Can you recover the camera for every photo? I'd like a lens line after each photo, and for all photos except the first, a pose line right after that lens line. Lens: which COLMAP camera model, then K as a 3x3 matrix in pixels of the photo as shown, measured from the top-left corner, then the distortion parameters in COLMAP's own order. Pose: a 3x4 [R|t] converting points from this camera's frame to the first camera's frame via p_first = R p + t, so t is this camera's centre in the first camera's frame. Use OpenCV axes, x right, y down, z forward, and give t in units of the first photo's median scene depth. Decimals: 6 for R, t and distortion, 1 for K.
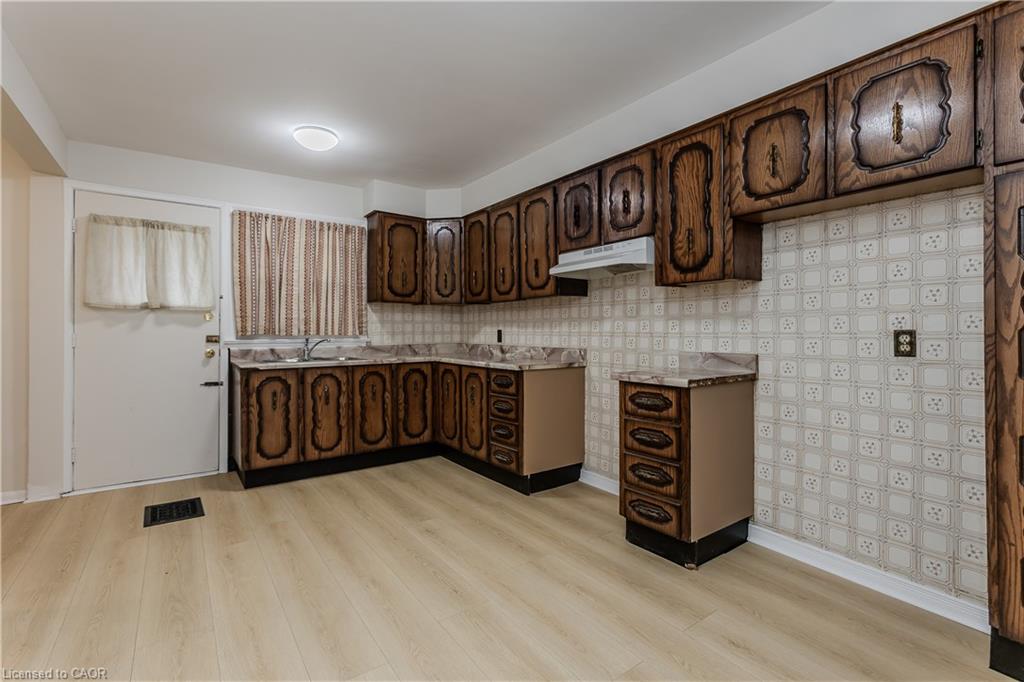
lens RADIAL K [[475.4, 0, 514.7], [0, 475.4, 335.4], [0, 0, 1]] dist [-0.018452, 0.000717]
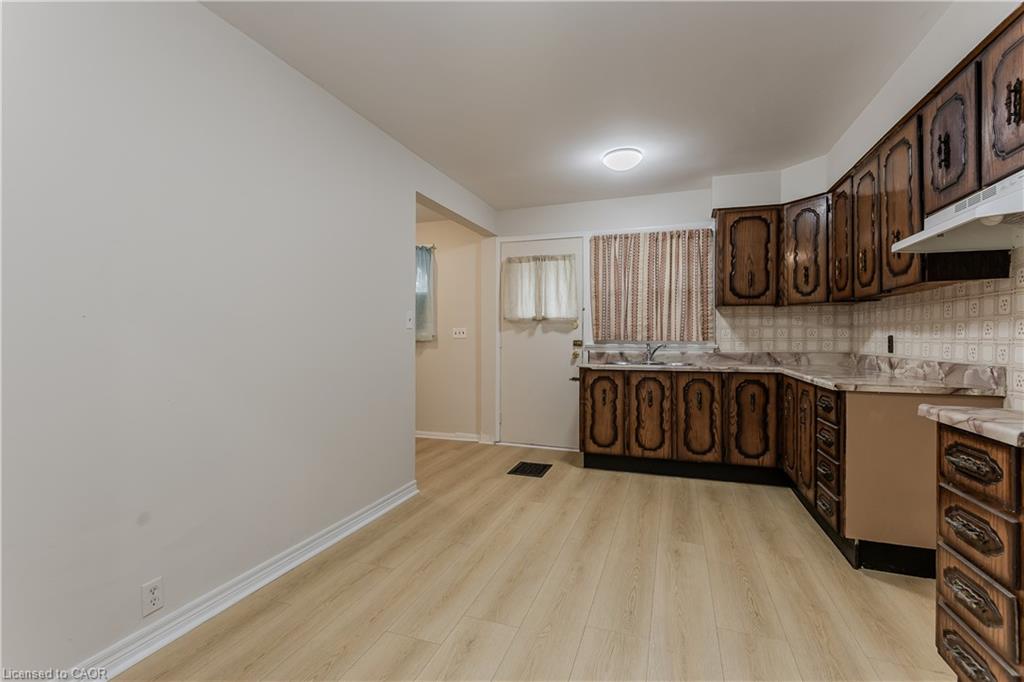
lens RADIAL K [[461.9, 0, 495.0], [0, 461.9, 344.3], [0, 0, 1]] dist [-0.000652, 0.000598]
pose [[0.549116, 0.014016, -0.835628, 0.272030], [-0.010784, 0.999895, 0.009685, 0.001271], [0.835676, 0.003693, 0.549210, 0.150646]]
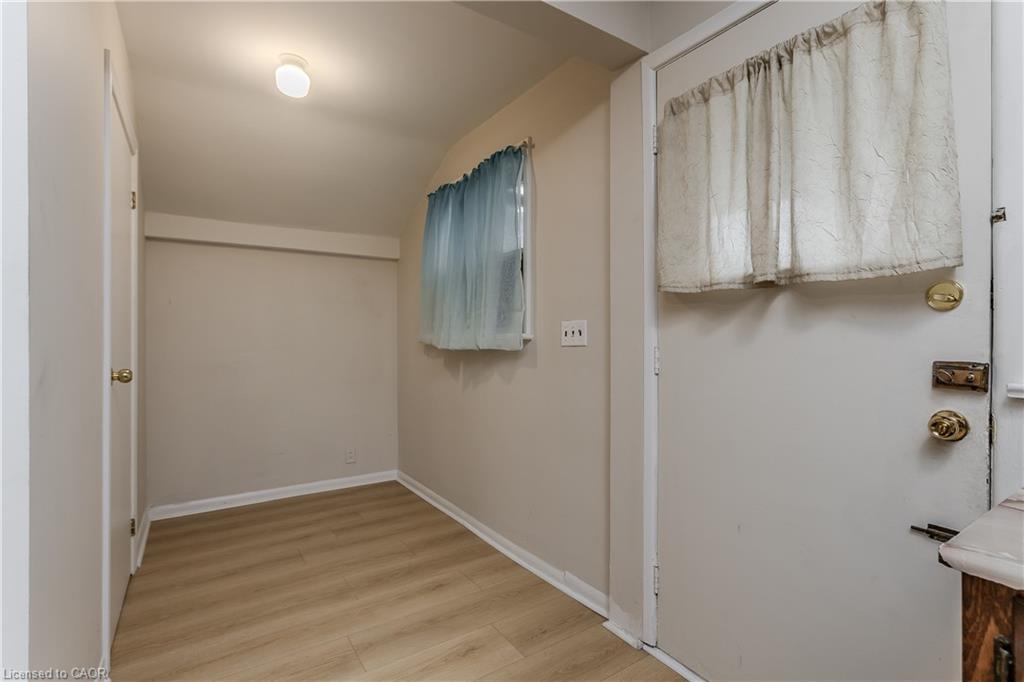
lens RADIAL K [[481.5, 0, 491.2], [0, 481.5, 340.6], [0, 0, 1]] dist [0.001215, 0.000235]
pose [[-0.067468, 0.006603, -0.997700, -0.353824], [-0.009171, 0.999932, 0.007238, -0.012595], [0.997679, 0.009639, -0.067403, 0.773599]]
